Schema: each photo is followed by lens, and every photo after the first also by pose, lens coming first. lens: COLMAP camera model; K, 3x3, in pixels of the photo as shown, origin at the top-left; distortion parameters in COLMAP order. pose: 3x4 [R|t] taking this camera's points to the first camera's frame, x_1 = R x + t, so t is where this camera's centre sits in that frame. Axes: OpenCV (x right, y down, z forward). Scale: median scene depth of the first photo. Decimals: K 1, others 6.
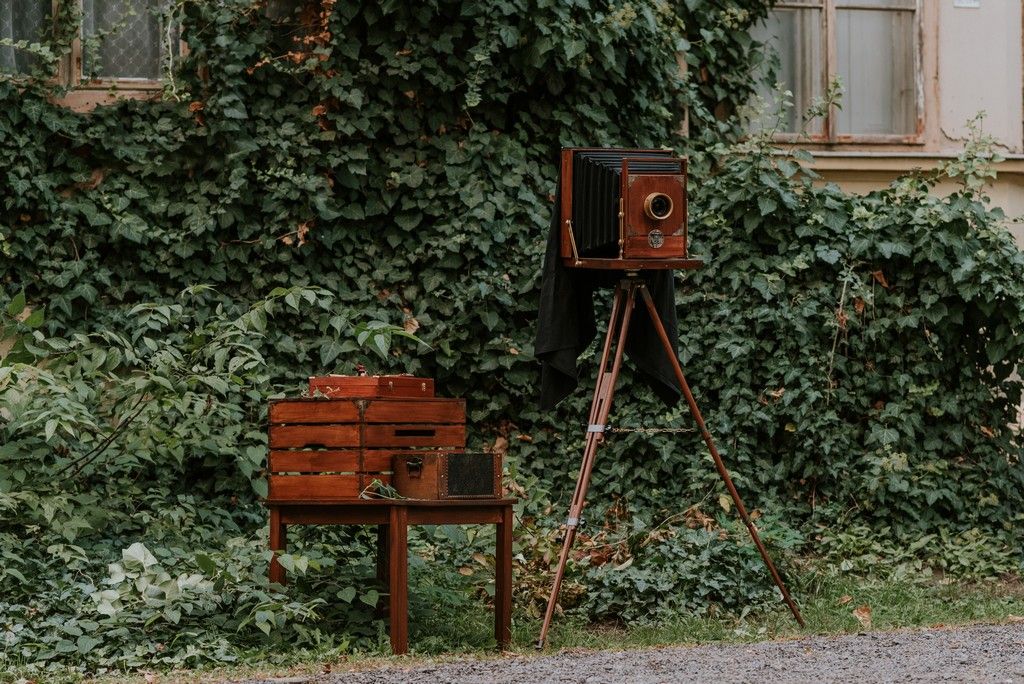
lens RADIAL K [[2968.5, 0, 519.3], [0, 2968.5, 337.9], [0, 0, 1]] dist [0.150974, 0.000000]
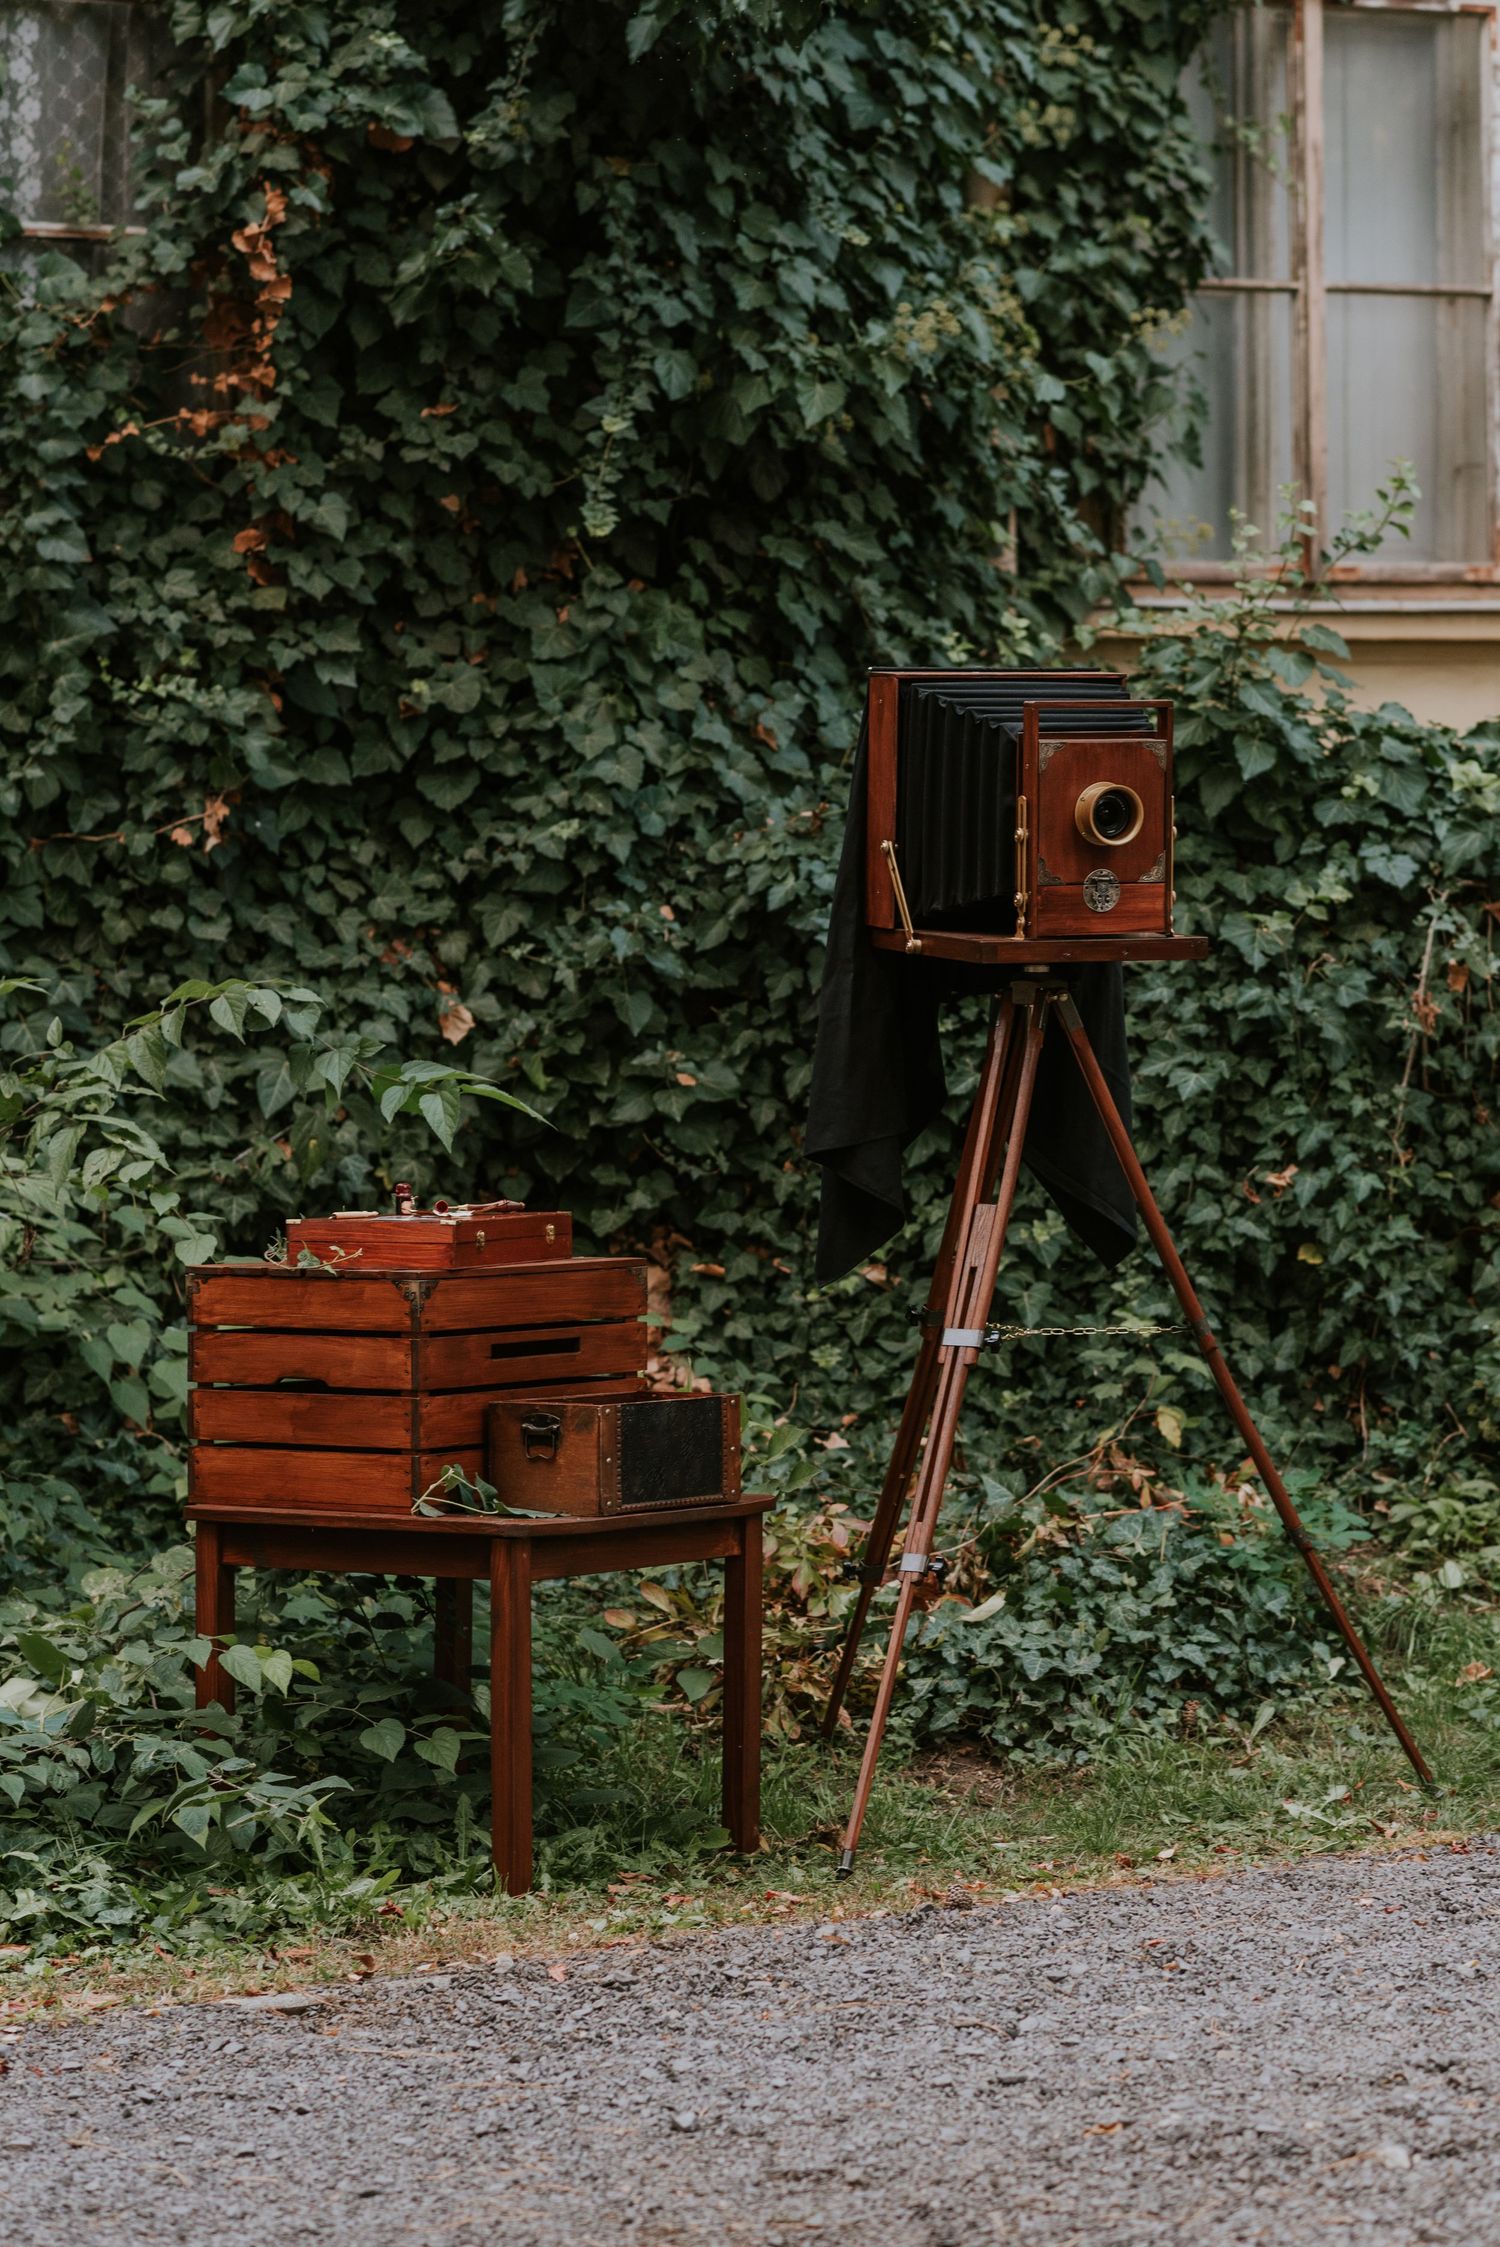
lens RADIAL K [[5689.3, 0, 730.8], [0, 5689.3, 1134.7], [0, 0, 1]] dist [0.089113, 0.000000]
pose [[0.999165, -0.004049, 0.040658, -0.030679], [0.002126, 0.998883, 0.047208, -0.028176], [-0.040804, -0.047082, 0.998057, 0.142705]]
